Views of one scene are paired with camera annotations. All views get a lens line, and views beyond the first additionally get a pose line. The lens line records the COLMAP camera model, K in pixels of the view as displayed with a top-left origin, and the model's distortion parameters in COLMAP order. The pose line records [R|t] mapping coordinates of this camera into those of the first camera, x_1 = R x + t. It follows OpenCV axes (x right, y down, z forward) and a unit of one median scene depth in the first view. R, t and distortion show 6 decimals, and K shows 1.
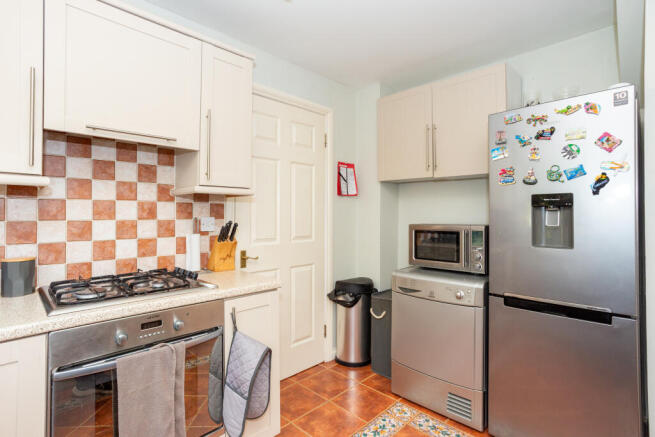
lens RADIAL K [[319.7, 0, 334.0], [0, 319.7, 217.5], [0, 0, 1]] dist [-0.054639, 0.033761]
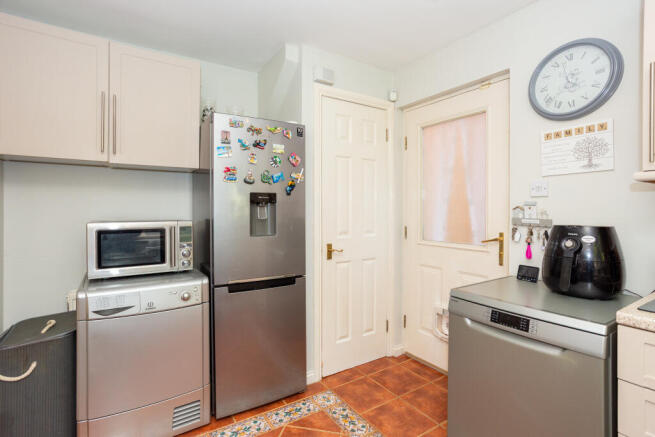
lens RADIAL K [[319.7, 0, 334.0], [0, 319.7, 217.5], [0, 0, 1]] dist [-0.054639, 0.033761]
pose [[0.232672, -0.022961, 0.972284, -0.444616], [0.009703, 0.999726, 0.021287, -0.001672], [-0.972507, 0.004481, 0.232831, 0.399783]]
